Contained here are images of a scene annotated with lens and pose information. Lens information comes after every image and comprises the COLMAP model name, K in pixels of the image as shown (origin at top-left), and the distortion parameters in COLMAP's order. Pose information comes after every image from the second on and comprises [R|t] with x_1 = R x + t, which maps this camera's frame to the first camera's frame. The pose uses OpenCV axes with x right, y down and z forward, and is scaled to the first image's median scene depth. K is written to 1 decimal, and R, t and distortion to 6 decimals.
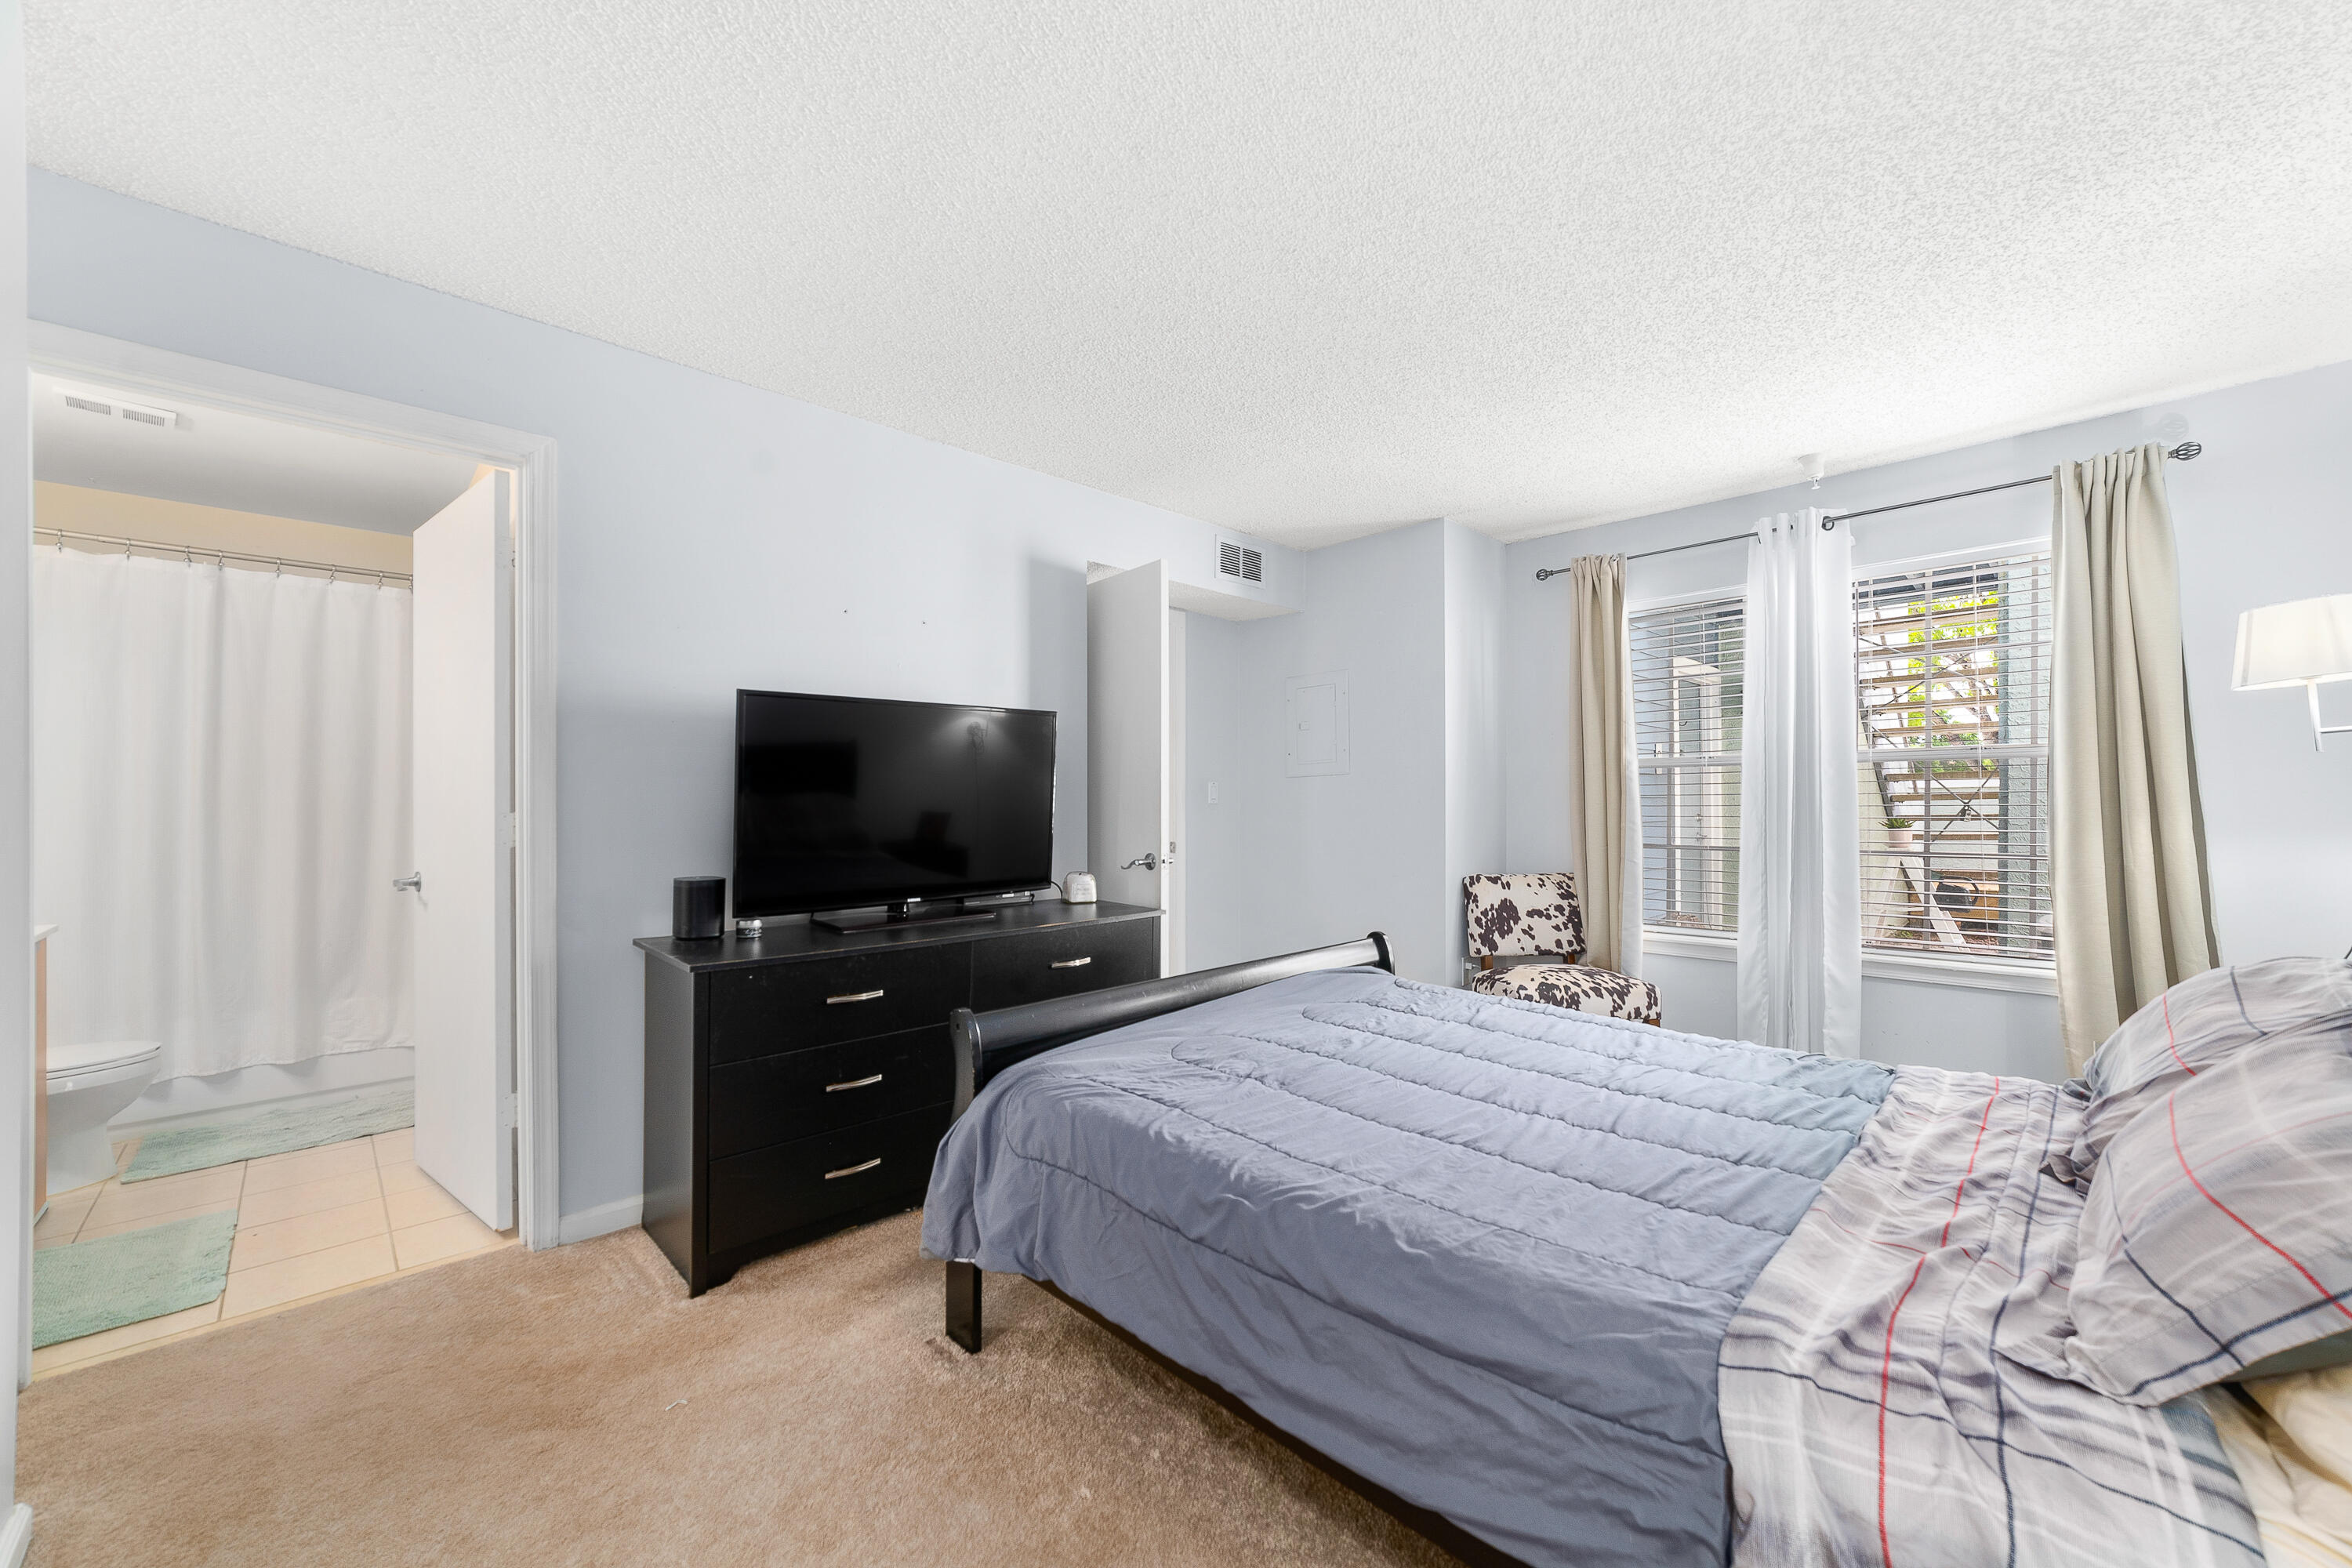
lens RADIAL K [[913.9, 0, 1187.2], [0, 913.9, 790.9], [0, 0, 1]] dist [0.001703, 0.000413]
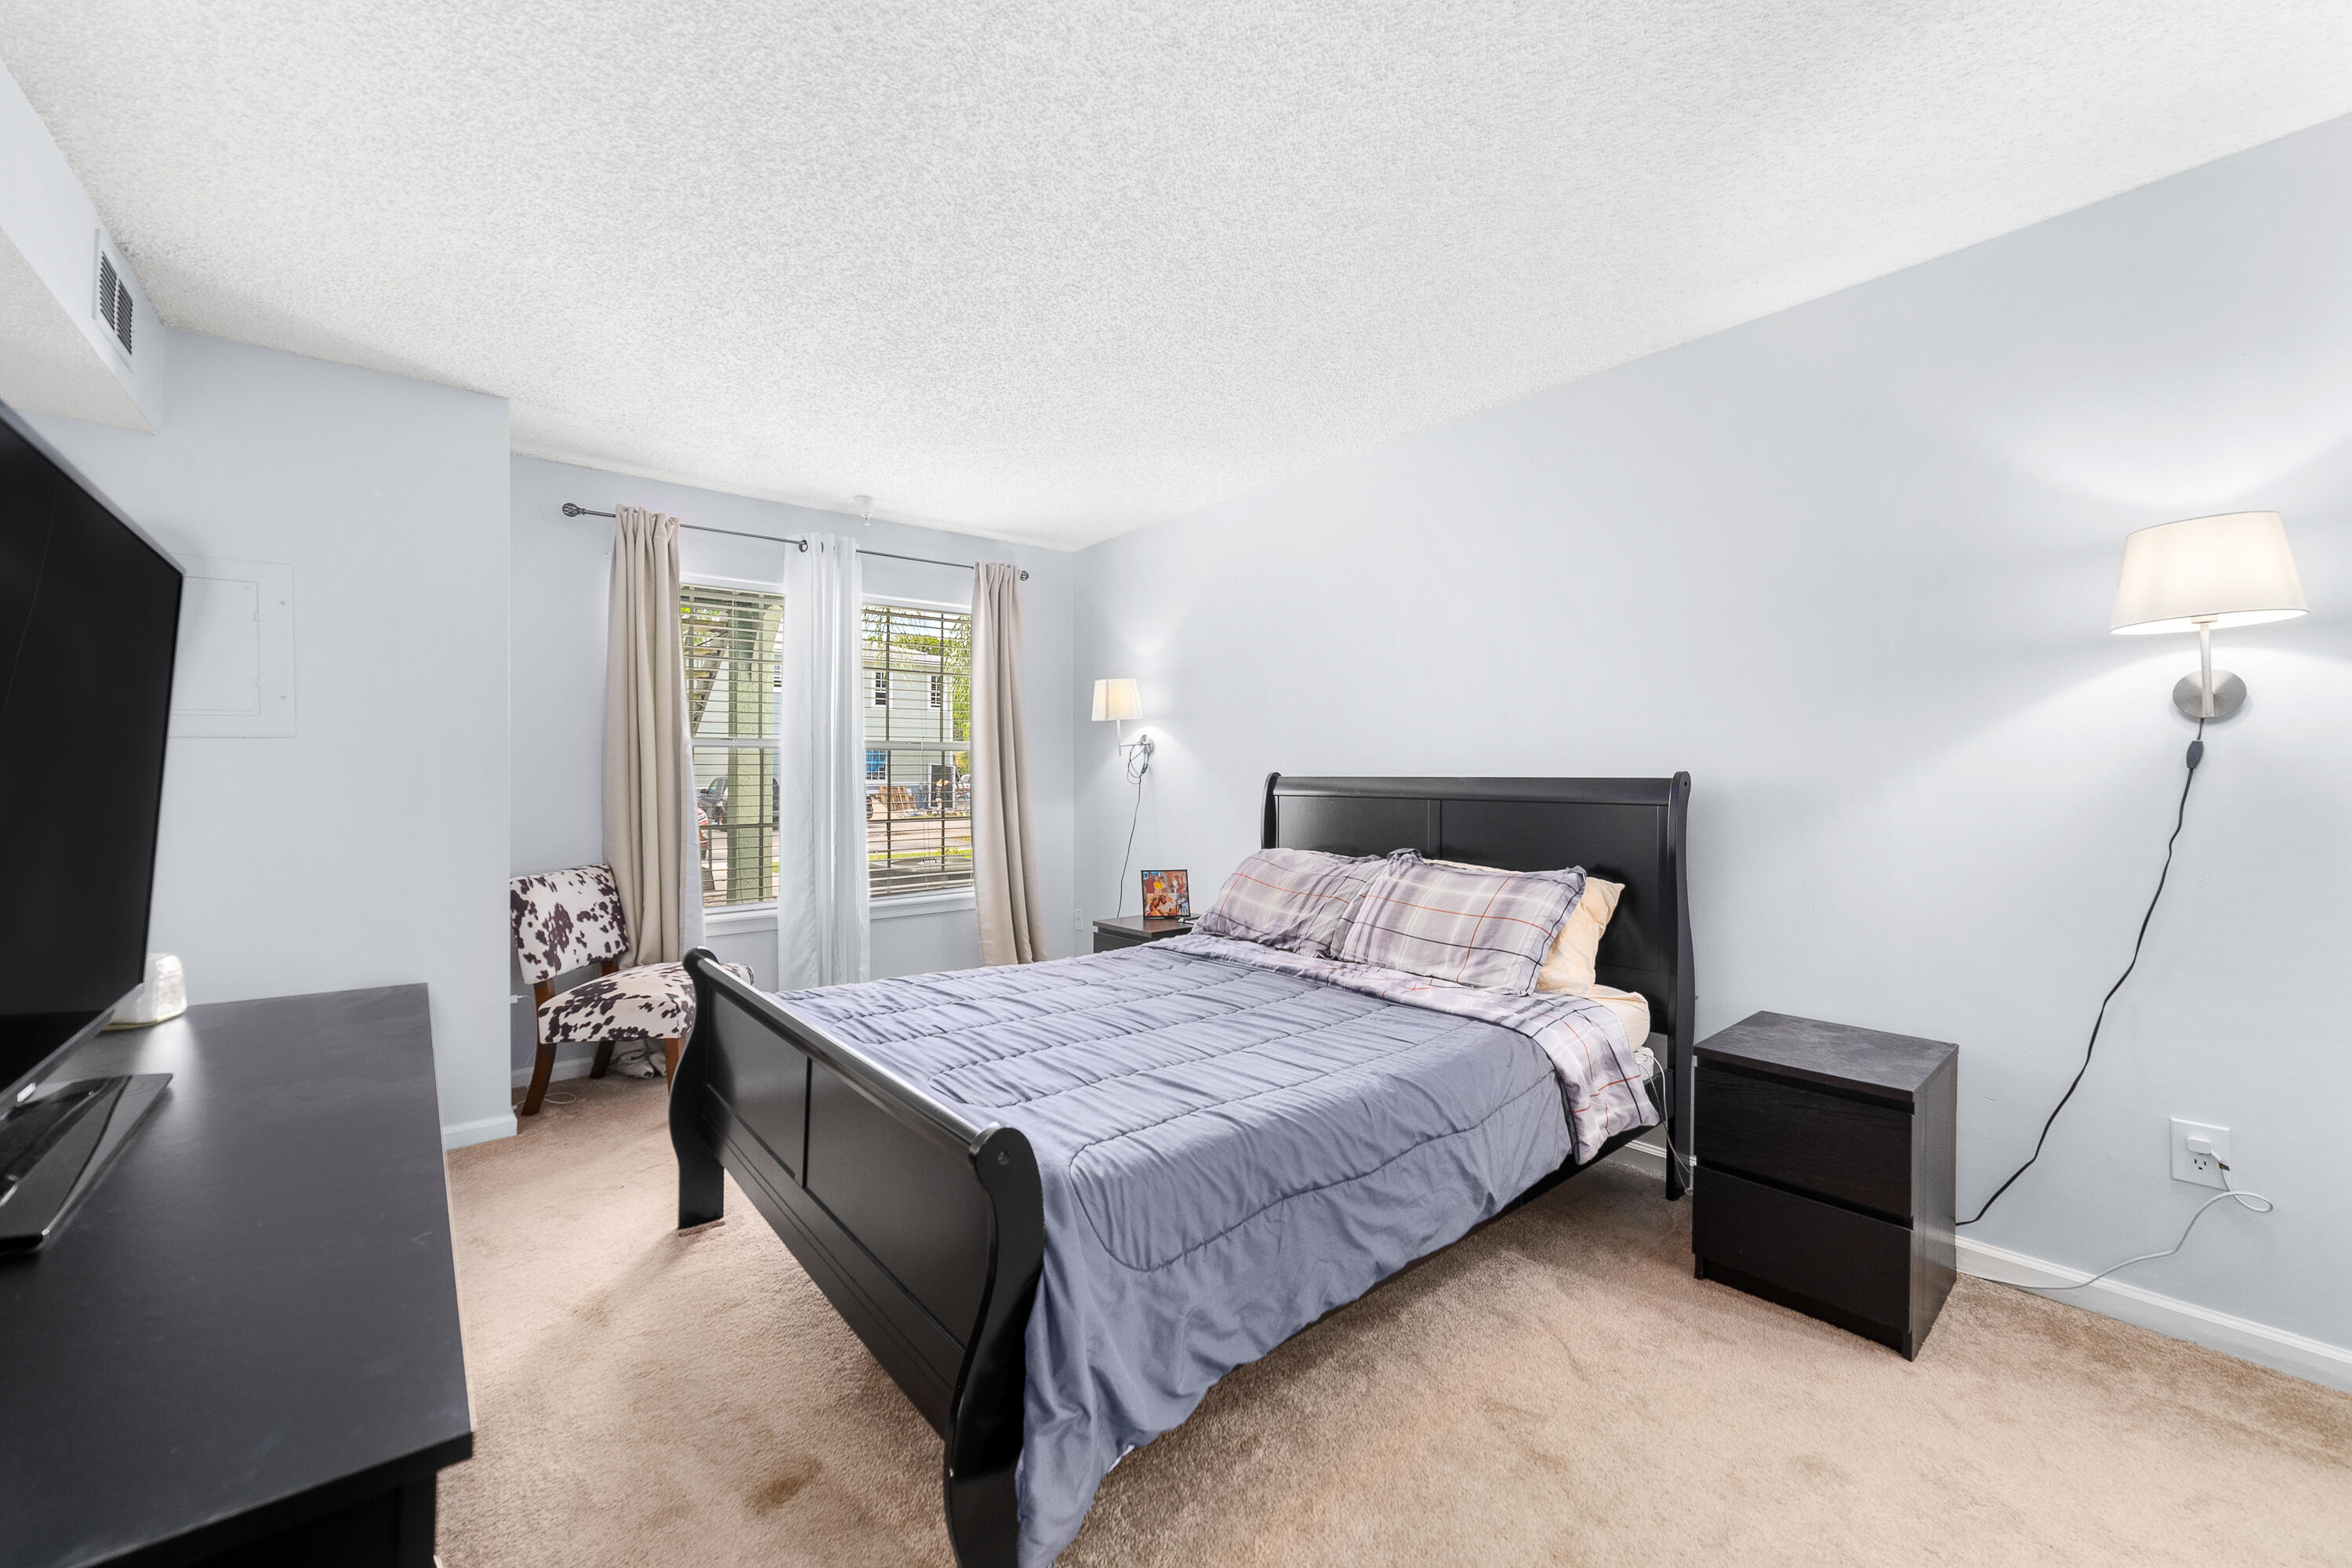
lens RADIAL K [[913.9, 0, 1156.1], [0, 913.9, 783.4], [0, 0, 1]] dist [0.001703, 0.000413]
pose [[0.107044, -0.001794, 0.994253, -0.396744], [-0.008387, 0.999961, 0.002708, 0.006014], [-0.994219, -0.008629, 0.107025, 0.395195]]
